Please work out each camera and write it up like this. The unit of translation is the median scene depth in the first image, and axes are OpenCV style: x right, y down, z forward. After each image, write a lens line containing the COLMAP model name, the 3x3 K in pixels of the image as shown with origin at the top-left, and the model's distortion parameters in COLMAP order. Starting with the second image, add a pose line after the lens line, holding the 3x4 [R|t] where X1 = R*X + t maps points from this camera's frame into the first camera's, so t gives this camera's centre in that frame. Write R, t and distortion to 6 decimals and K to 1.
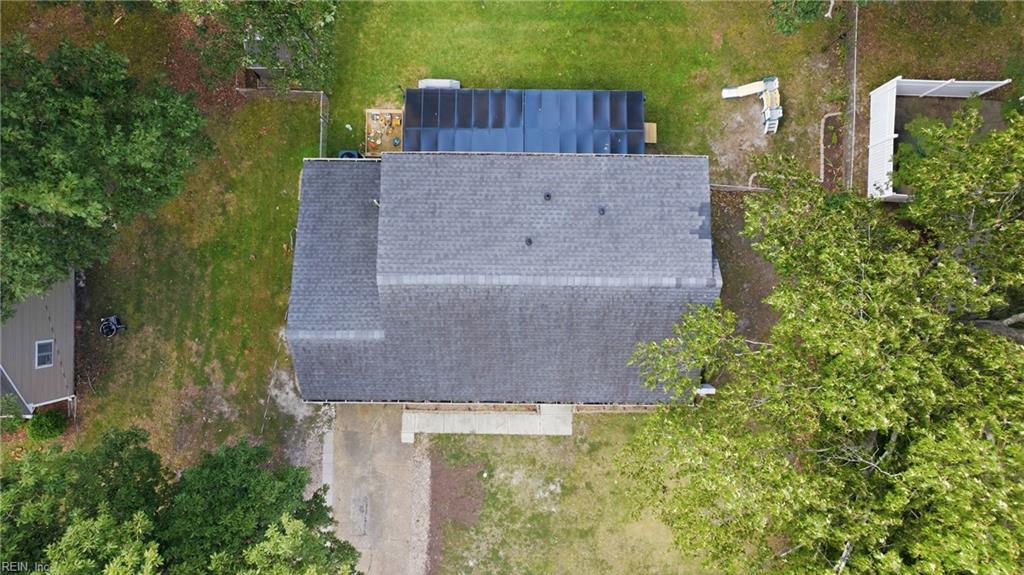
lens RADIAL K [[732.2, 0, 516.3], [0, 732.2, 288.3], [0, 0, 1]] dist [0.003113, 0.001421]
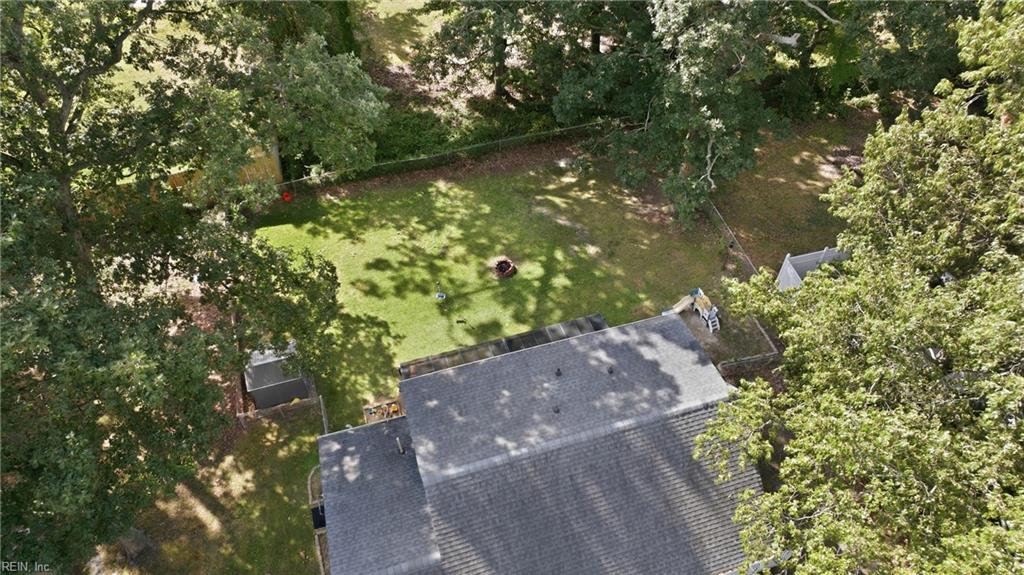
lens RADIAL K [[732.2, 0, 516.3], [0, 732.2, 288.3], [0, 0, 1]] dist [0.003113, 0.001421]
pose [[0.951678, -0.237801, 0.194320, -0.184055], [0.307092, 0.741326, -0.596767, 0.382929], [-0.002143, 0.627604, 0.778530, 0.078013]]
